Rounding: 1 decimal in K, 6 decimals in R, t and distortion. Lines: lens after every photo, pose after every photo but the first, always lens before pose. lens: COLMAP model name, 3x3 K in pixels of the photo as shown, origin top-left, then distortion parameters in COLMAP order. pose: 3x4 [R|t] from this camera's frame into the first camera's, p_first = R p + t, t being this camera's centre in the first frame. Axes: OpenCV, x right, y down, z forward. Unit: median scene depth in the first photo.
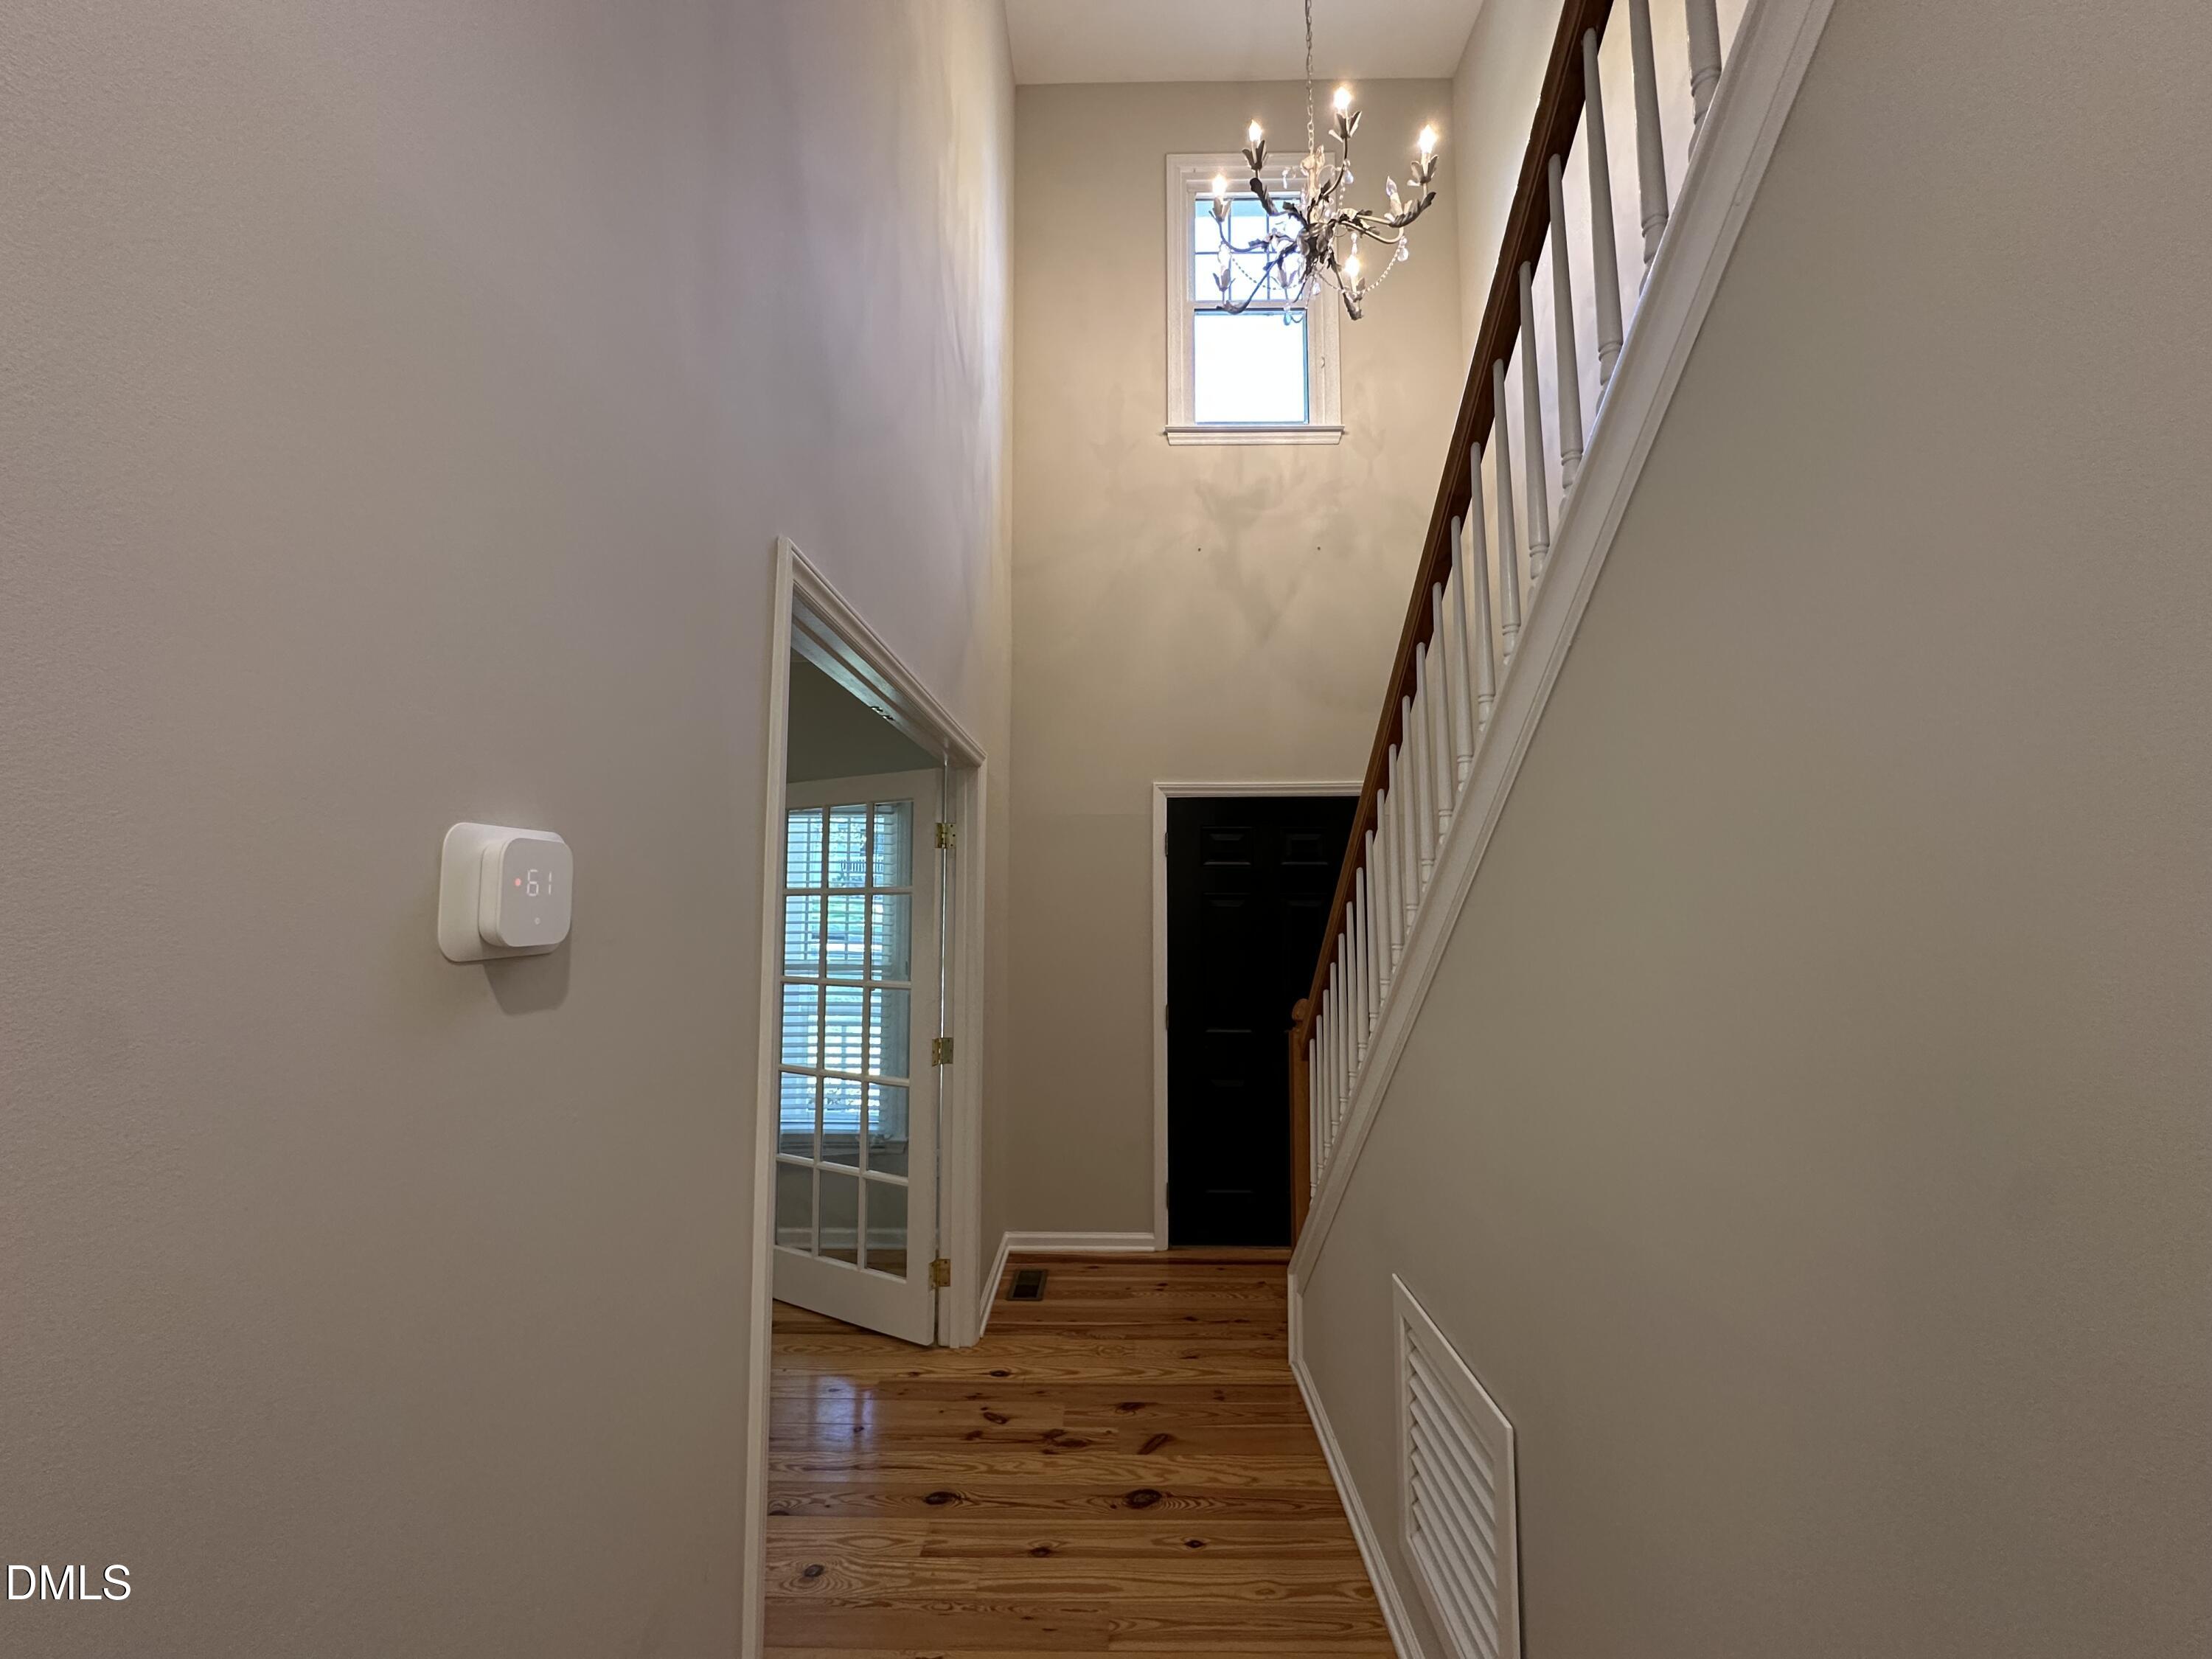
lens RADIAL K [[878.5, 0, 1111.0], [0, 878.5, 826.2], [0, 0, 1]] dist [-0.003149, -0.000604]
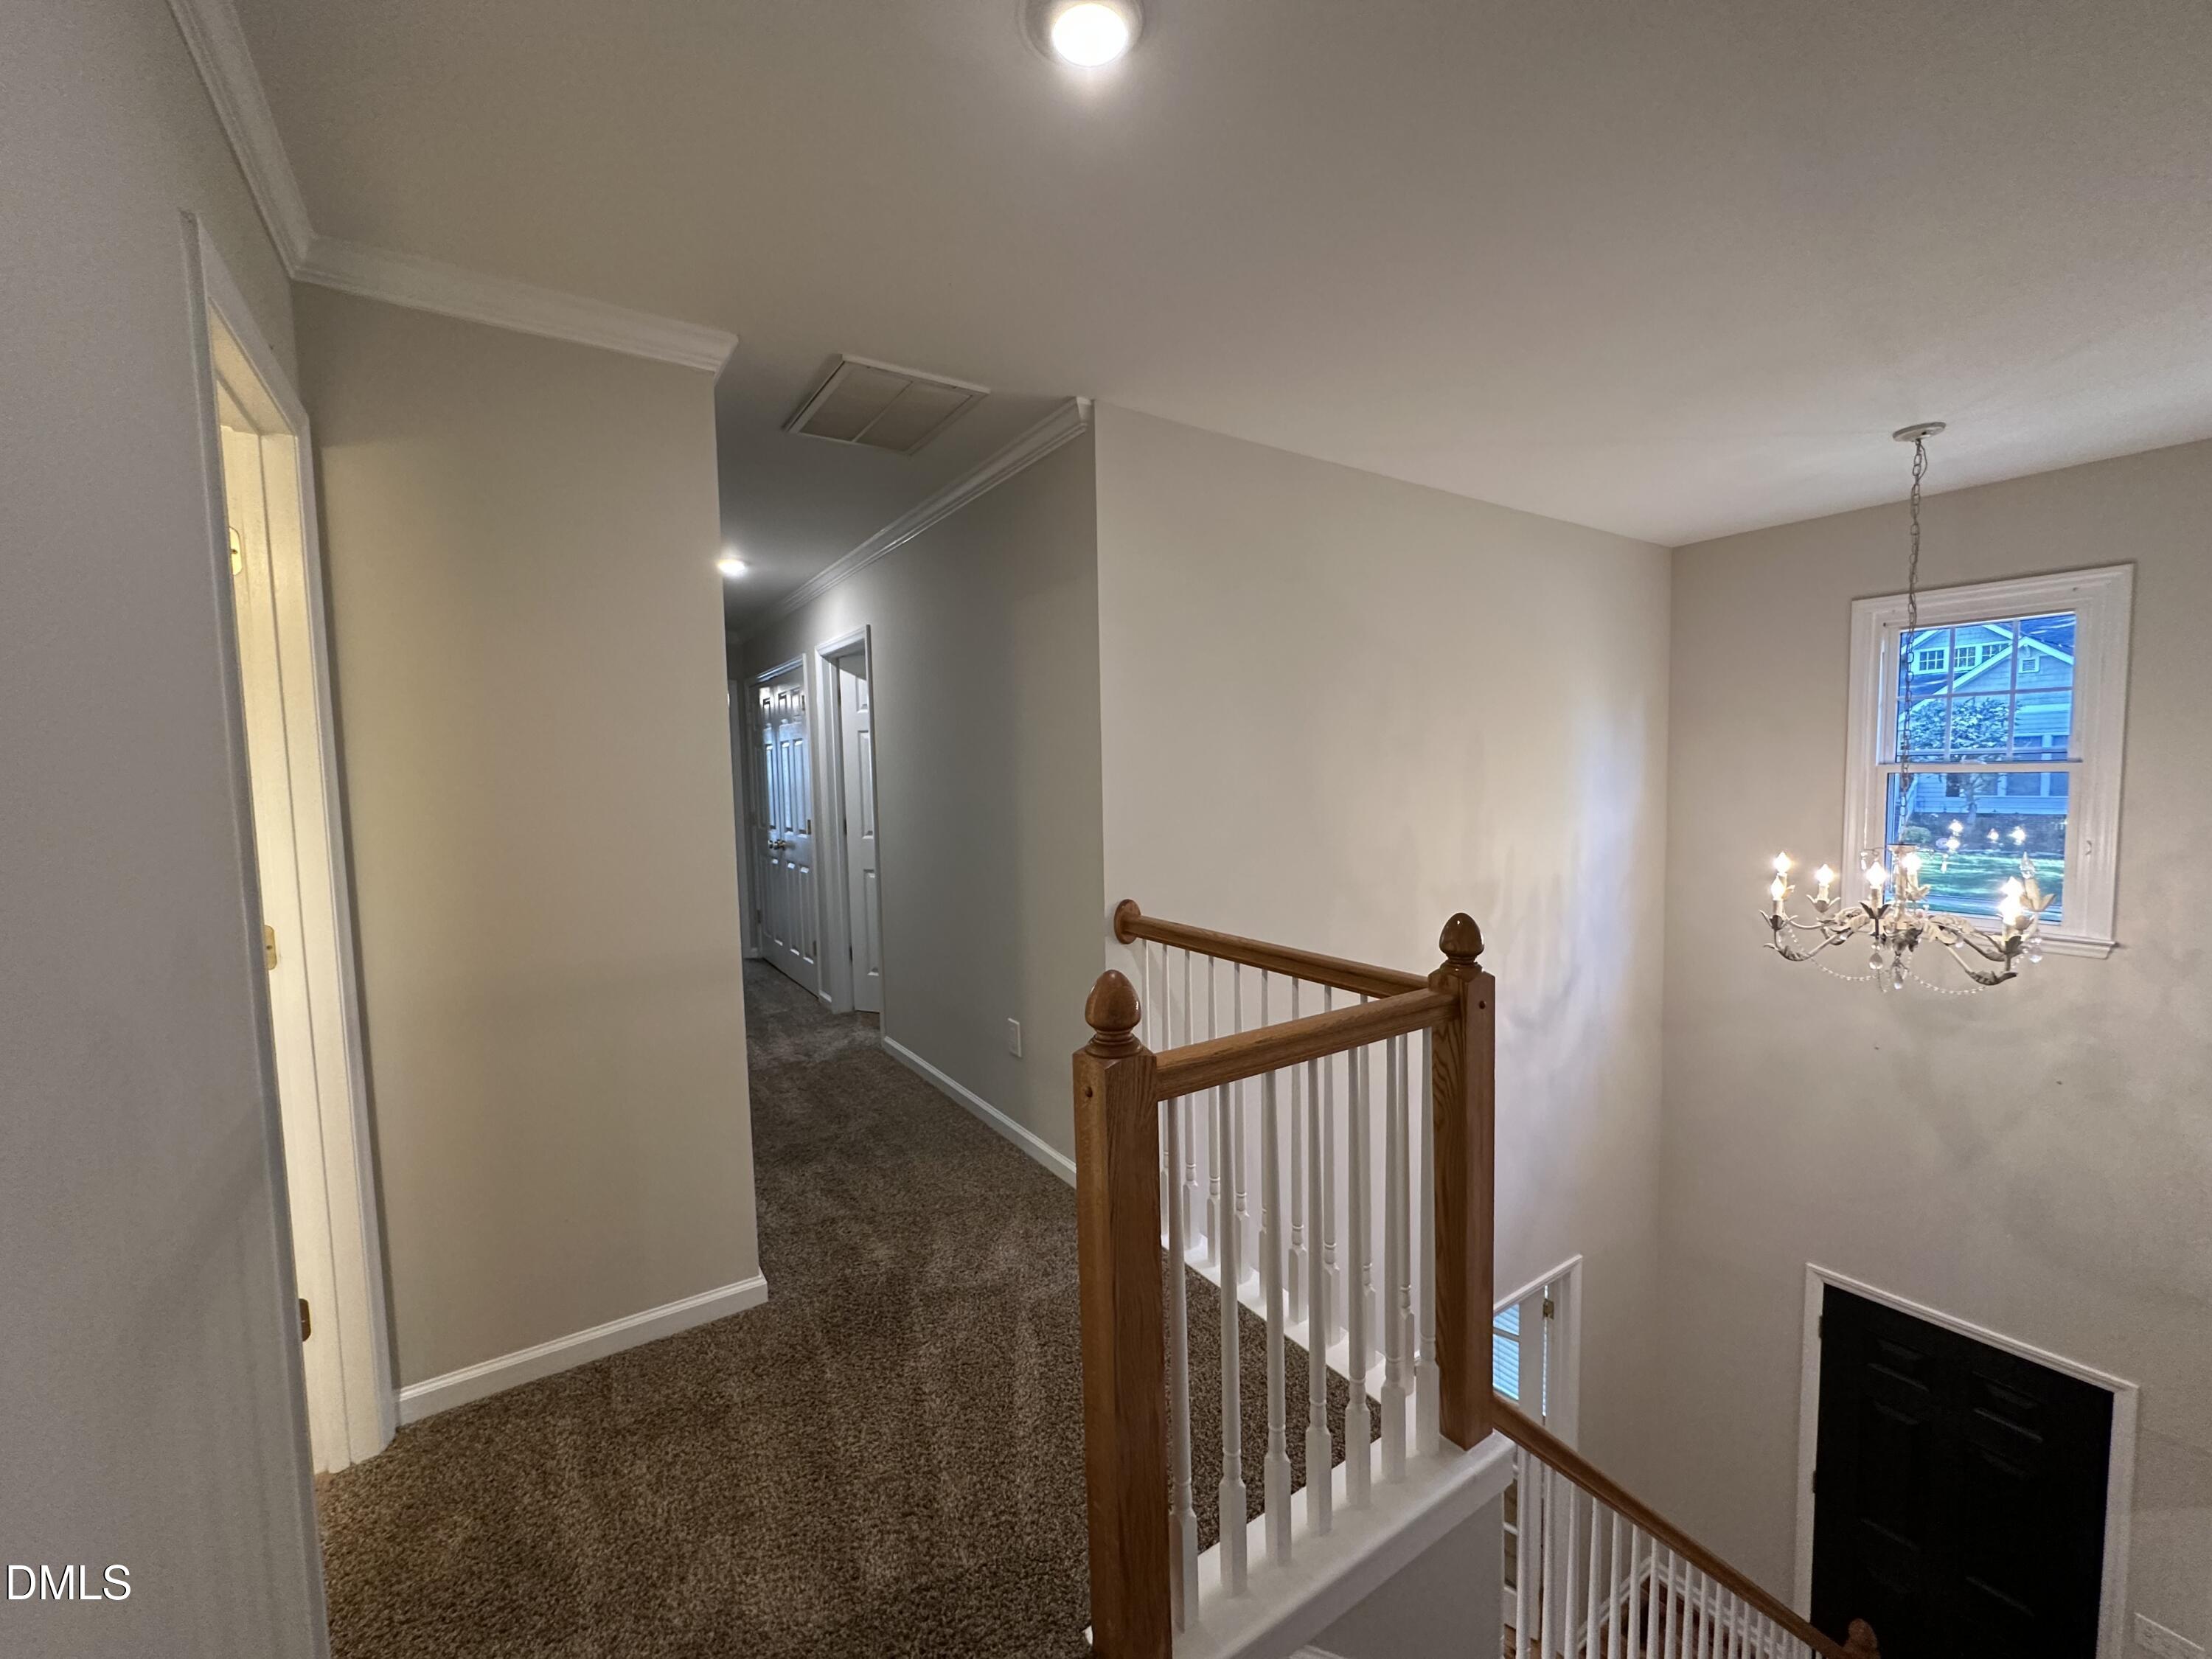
lens RADIAL K [[878.5, 0, 1107.3], [0, 878.5, 829.7], [0, 0, 1]] dist [-0.003149, -0.000604]
pose [[0.568140, 0.045654, -0.821665, 0.397179], [0.097871, 0.987625, 0.122548, -0.750395], [0.817091, -0.150042, 0.556641, -0.173858]]
